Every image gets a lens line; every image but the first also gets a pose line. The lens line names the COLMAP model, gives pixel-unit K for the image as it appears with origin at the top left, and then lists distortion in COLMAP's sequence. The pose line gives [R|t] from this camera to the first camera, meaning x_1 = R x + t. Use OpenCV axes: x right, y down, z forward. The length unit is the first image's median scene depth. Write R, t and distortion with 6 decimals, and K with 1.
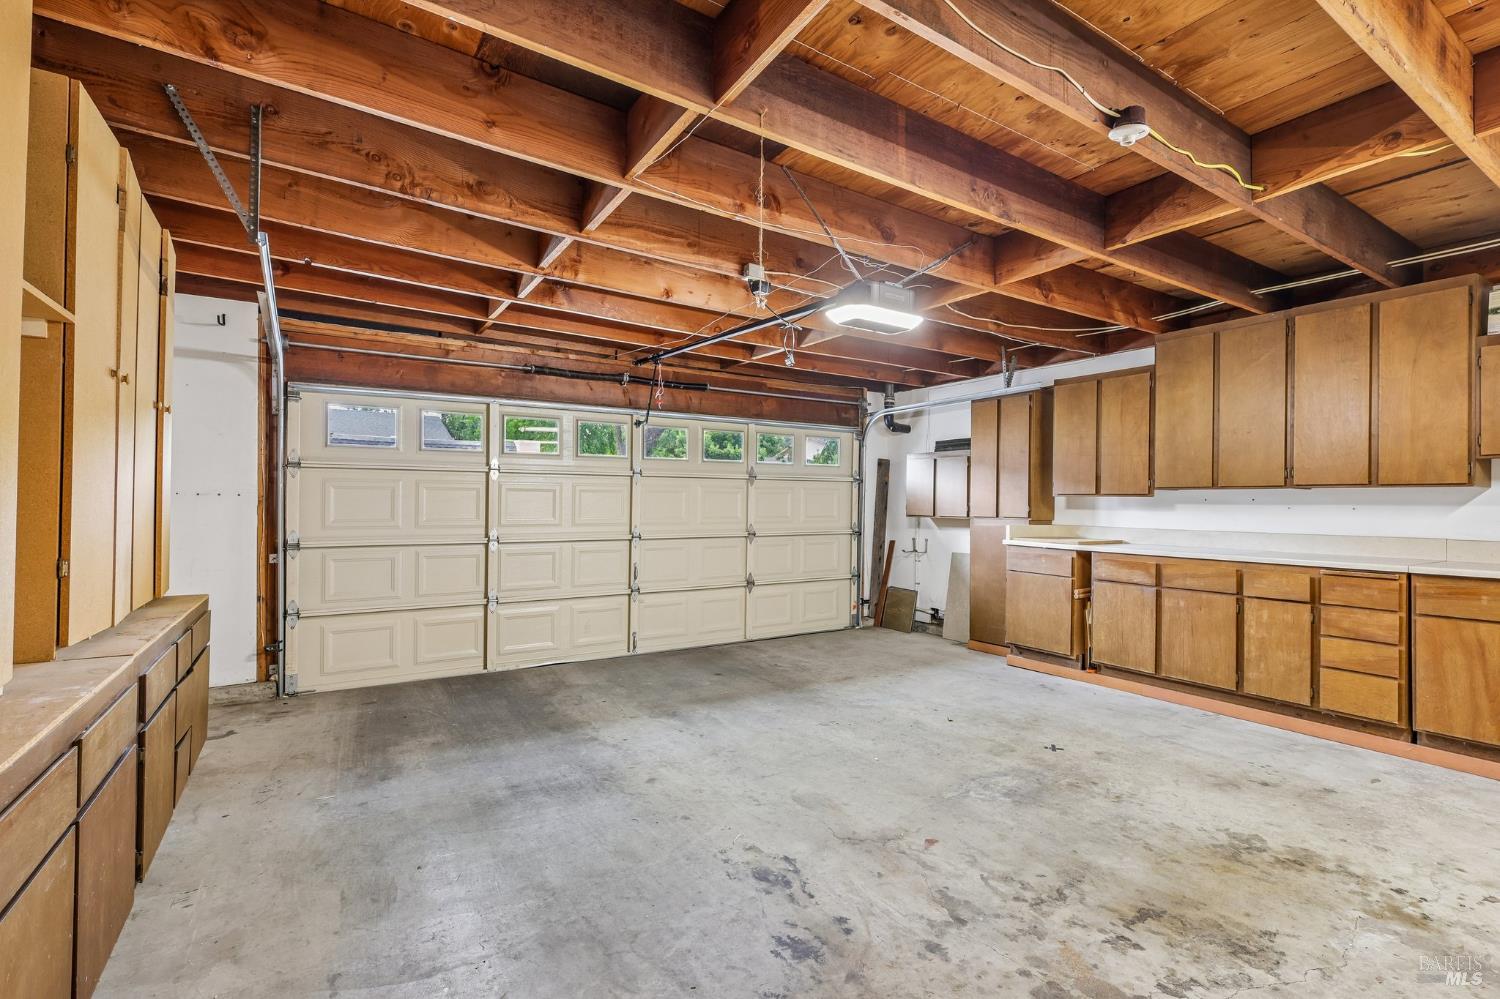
lens RADIAL K [[690.4, 0, 753.8], [0, 690.4, 500.6], [0, 0, 1]] dist [0.002414, 0.000963]
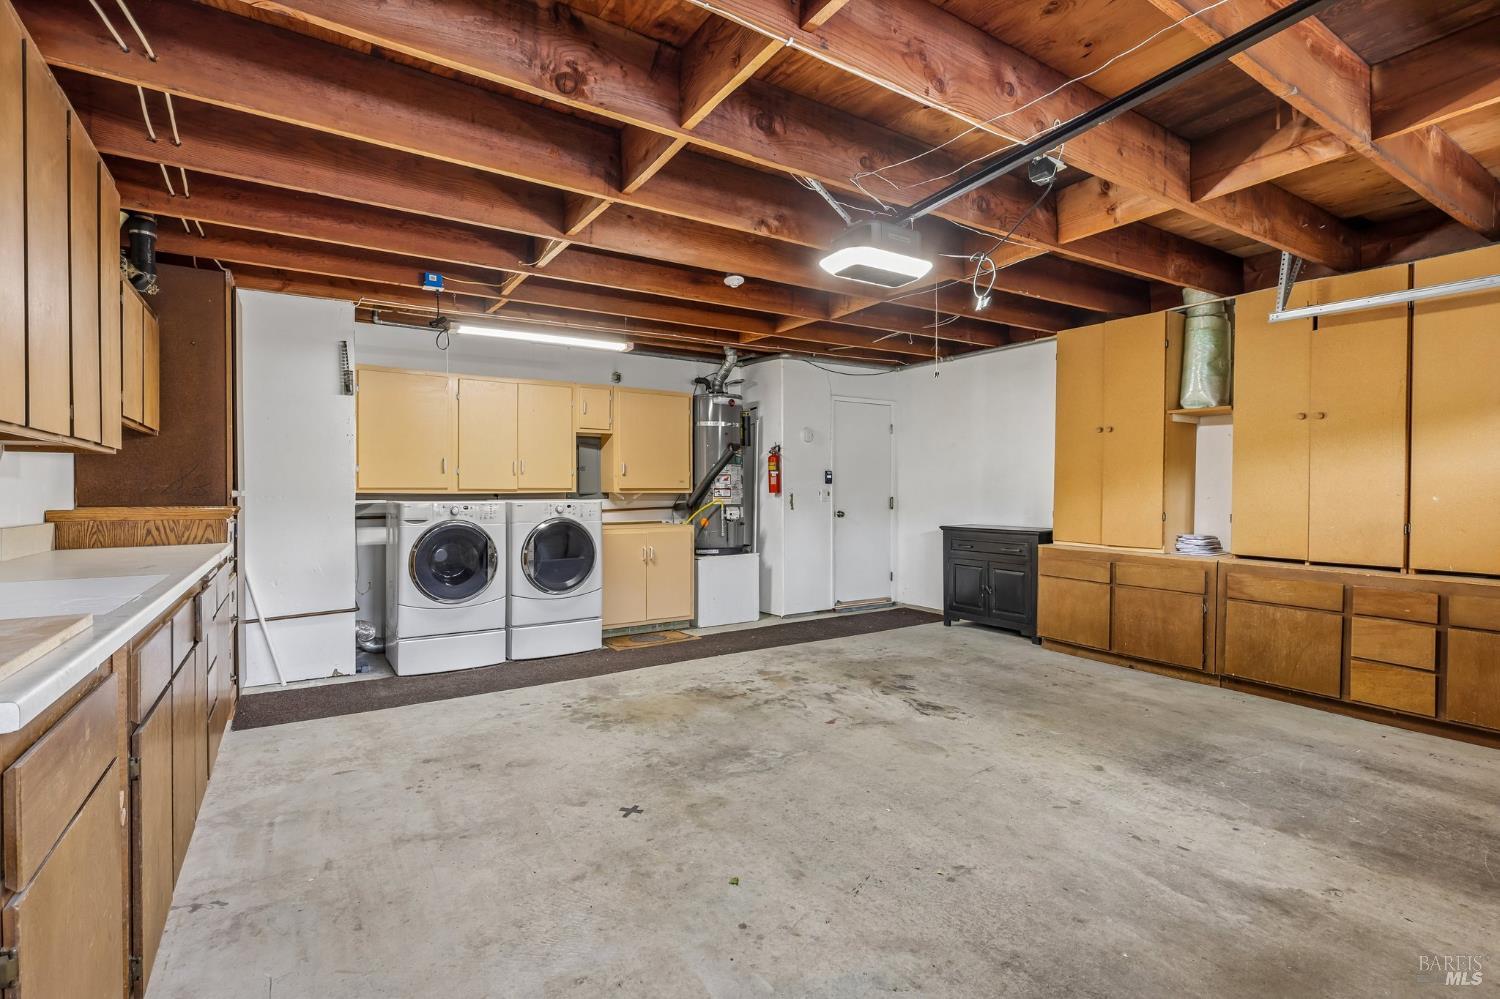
lens RADIAL K [[690.4, 0, 747.3], [0, 690.4, 498.8], [0, 0, 1]] dist [0.002414, 0.000963]
pose [[-0.999943, -0.009037, -0.005661, 0.400630], [-0.009073, 0.999938, 0.006427, 0.022636], [0.005603, 0.006478, -0.999963, 2.199525]]
